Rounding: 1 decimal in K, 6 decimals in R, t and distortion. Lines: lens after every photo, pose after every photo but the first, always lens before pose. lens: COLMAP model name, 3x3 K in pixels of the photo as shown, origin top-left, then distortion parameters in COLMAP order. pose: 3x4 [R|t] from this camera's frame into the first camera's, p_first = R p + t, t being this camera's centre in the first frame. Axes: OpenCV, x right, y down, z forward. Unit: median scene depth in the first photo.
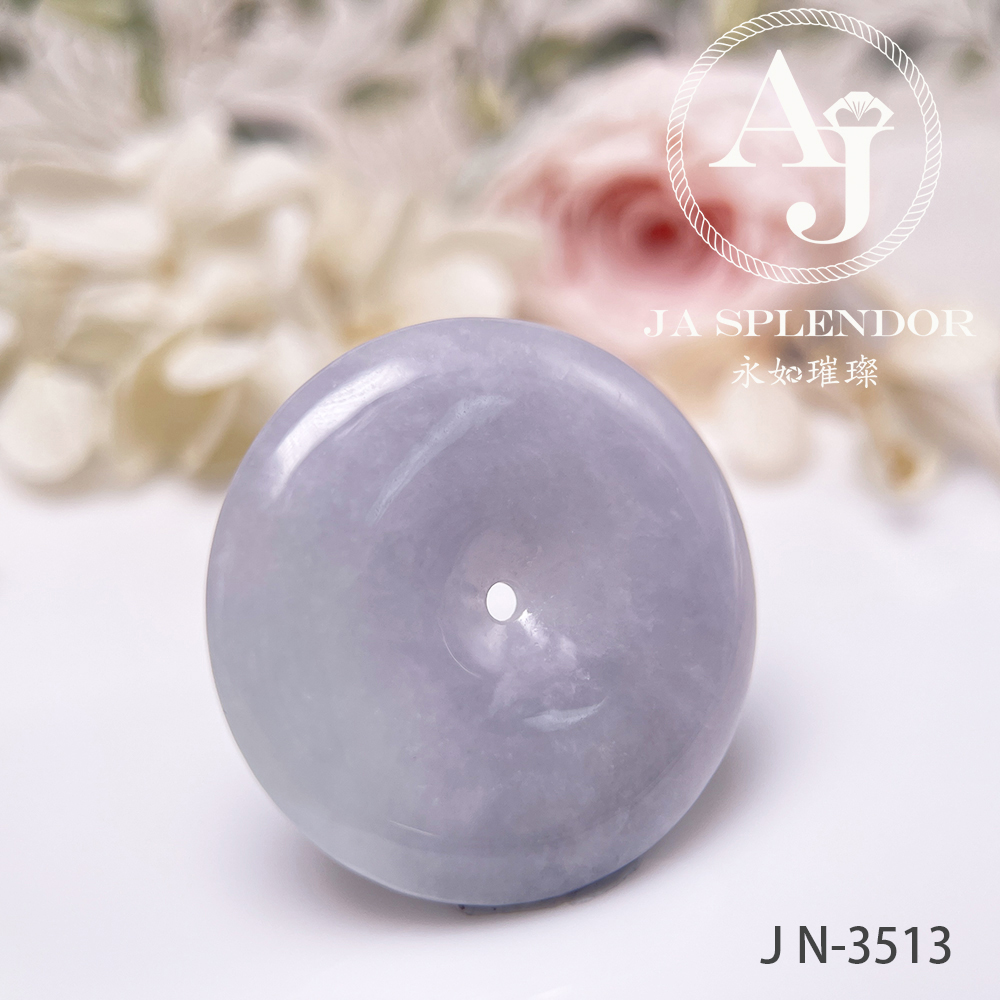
lens RADIAL K [[1604.5, 0, 500.0], [0, 1604.5, 492.1], [0, 0, 1]] dist [0.291558, 0.000000]
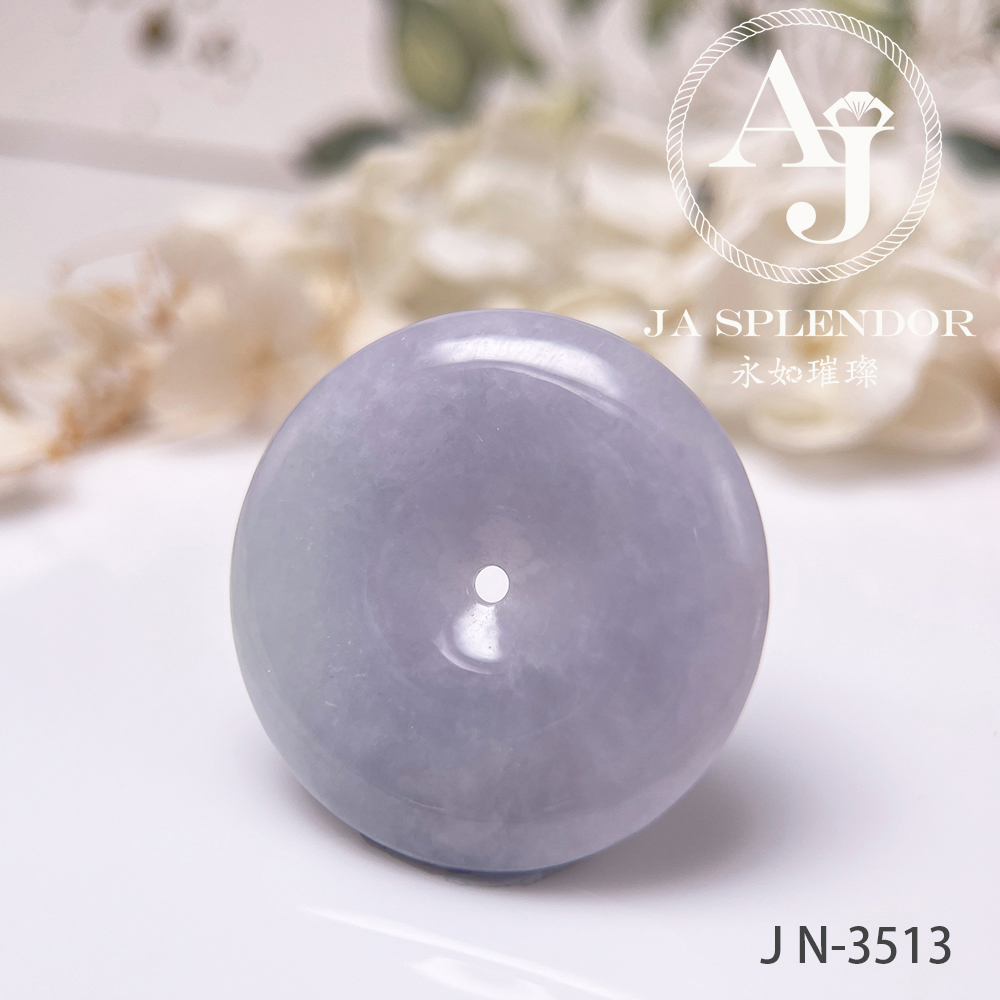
lens RADIAL K [[1604.5, 0, 504.8], [0, 1604.5, 493.9], [0, 0, 1]] dist [0.291558, 0.000000]
pose [[0.722992, 0.315391, -0.614663, 0.635448], [-0.309004, 0.943384, 0.120598, -0.116745], [0.617899, 0.102742, 0.779516, 0.188120]]
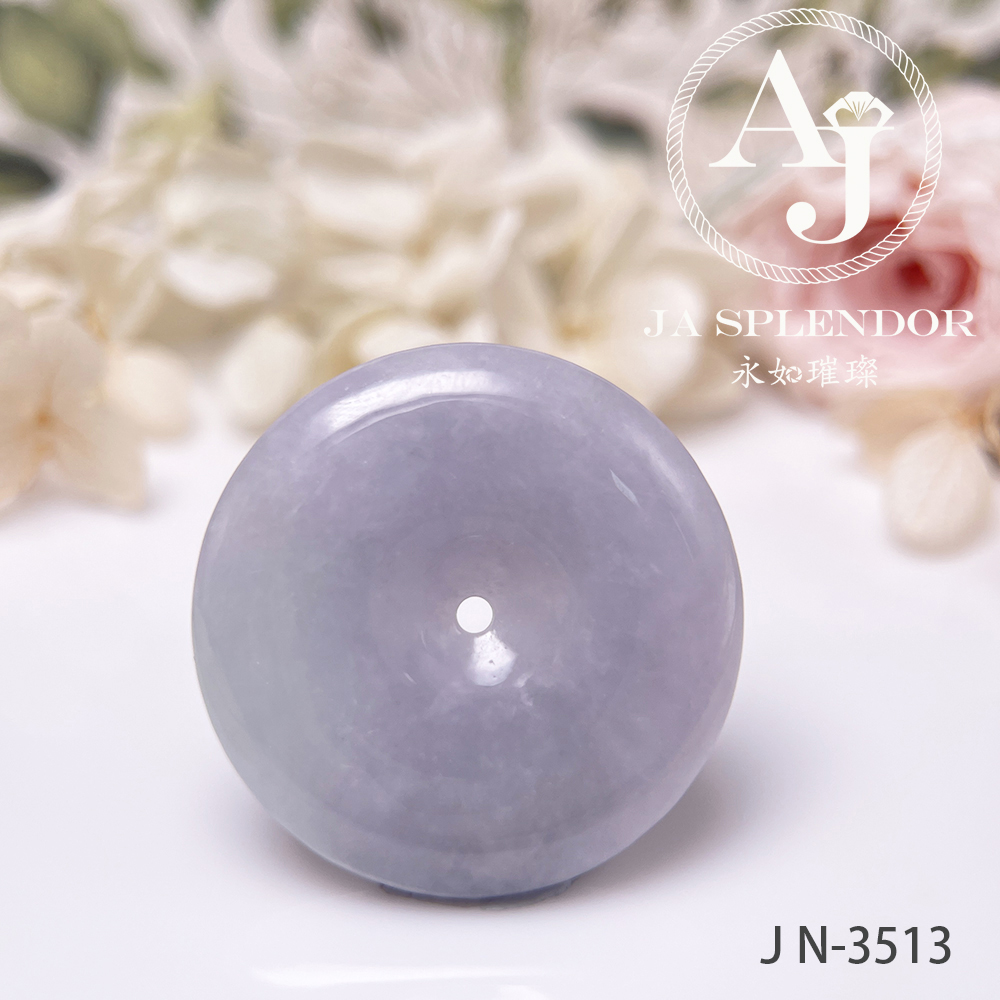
lens RADIAL K [[1604.5, 0, 505.0], [0, 1604.5, 509.5], [0, 0, 1]] dist [0.291558, 0.000000]
pose [[0.923377, 0.189494, -0.333866, 0.369020], [-0.176075, 0.981863, 0.070310, -0.080048], [0.341134, -0.006137, 0.939995, 0.016795]]
